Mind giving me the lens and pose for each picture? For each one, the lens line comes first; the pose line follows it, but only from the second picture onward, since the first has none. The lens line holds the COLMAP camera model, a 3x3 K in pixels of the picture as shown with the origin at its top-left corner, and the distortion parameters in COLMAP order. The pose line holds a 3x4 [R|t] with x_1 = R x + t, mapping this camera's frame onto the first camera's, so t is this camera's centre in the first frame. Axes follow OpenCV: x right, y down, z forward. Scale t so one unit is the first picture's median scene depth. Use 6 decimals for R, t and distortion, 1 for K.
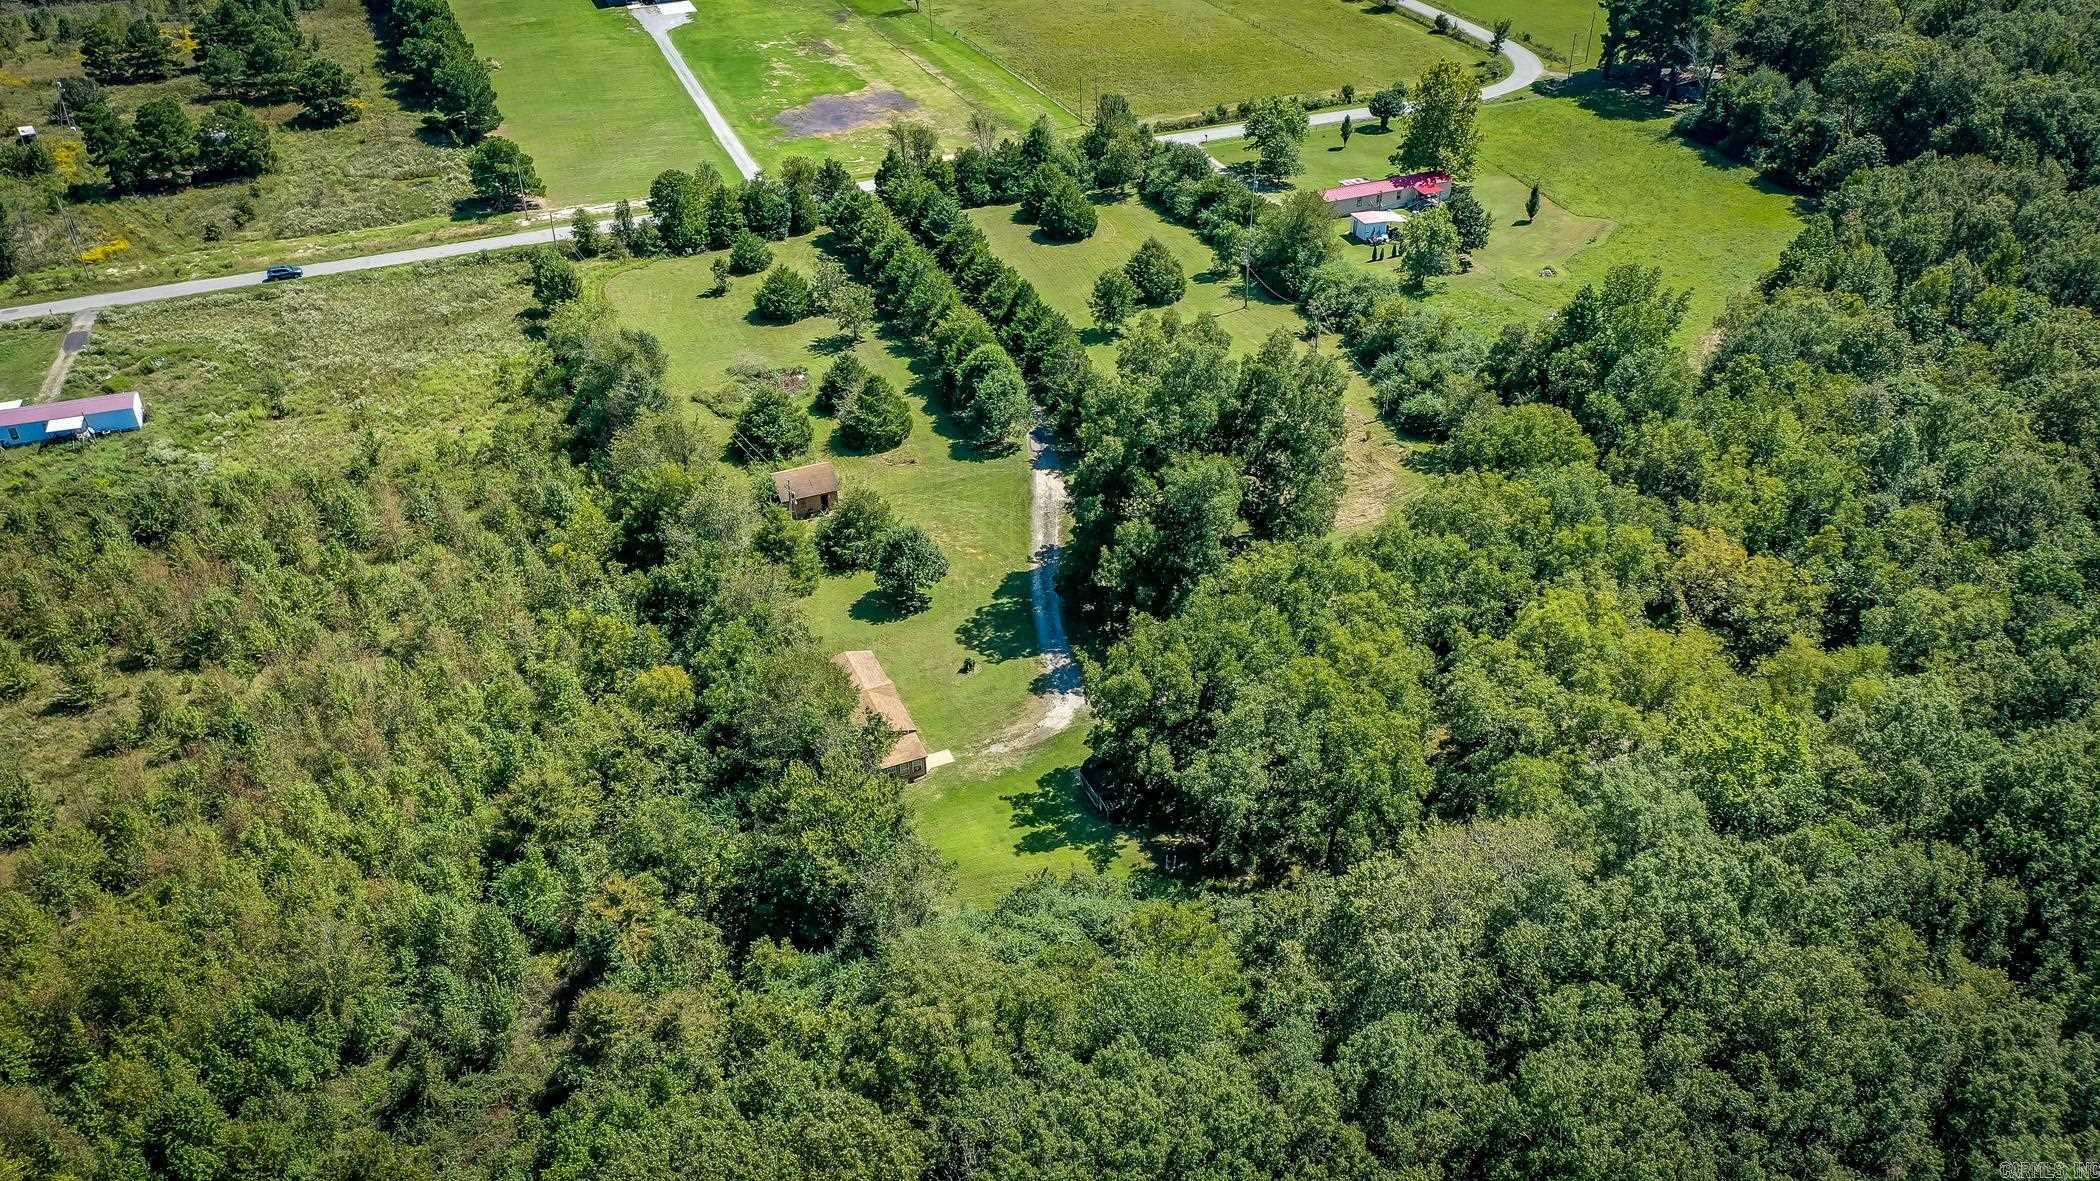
lens RADIAL K [[1658.1, 0, 1050.0], [0, 1658.1, 590.5], [0, 0, 1]] dist [0.016184, 0.010136]
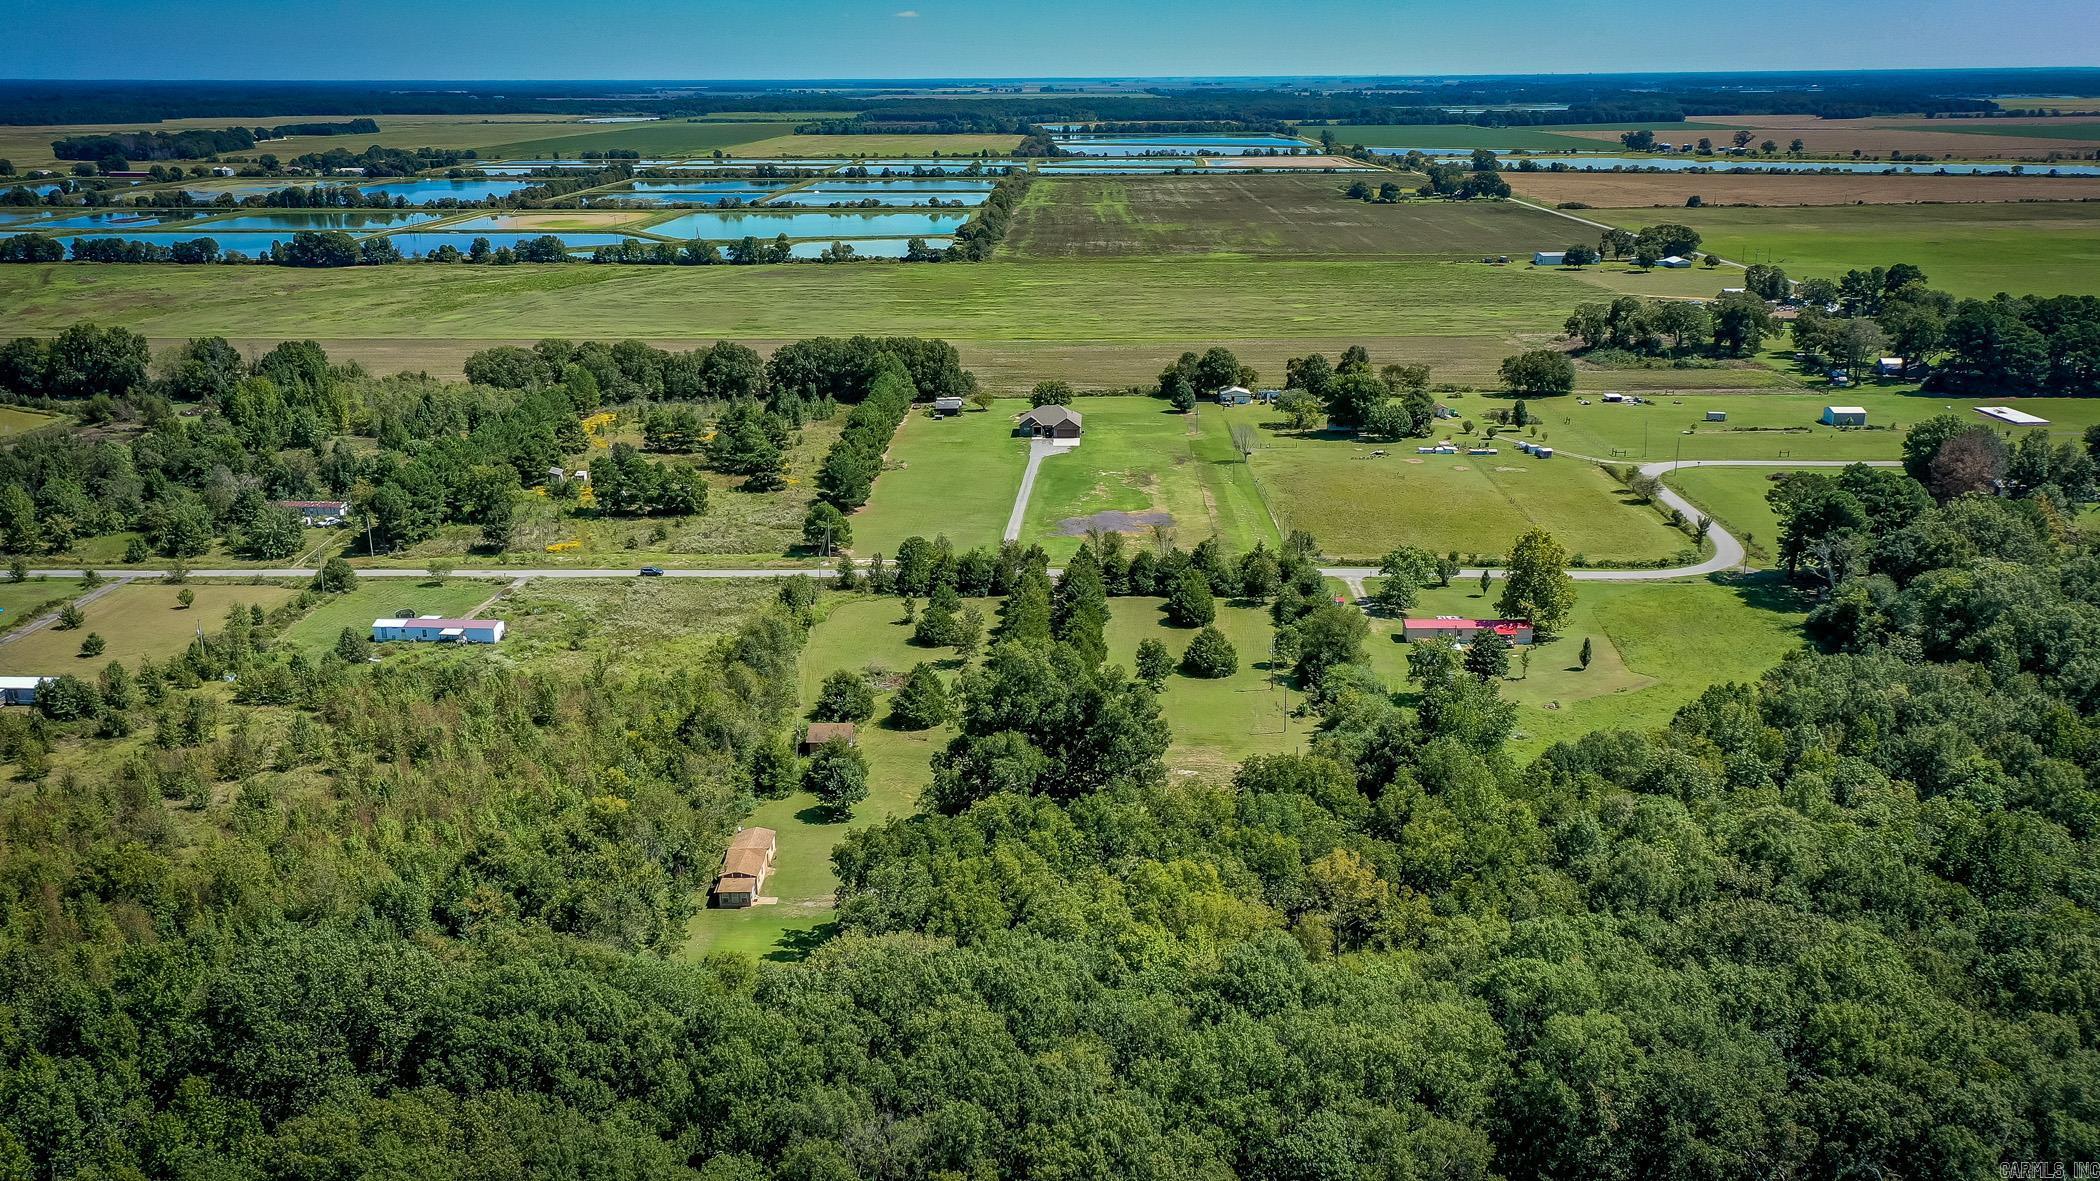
lens RADIAL K [[1658.1, 0, 1050.0], [0, 1658.1, 590.5], [0, 0, 1]] dist [0.016184, 0.010136]
pose [[0.917604, 0.128562, -0.376130, 0.381878], [-0.225623, 0.947502, -0.226571, 0.068276], [0.327256, 0.292766, 0.898438, -0.160244]]
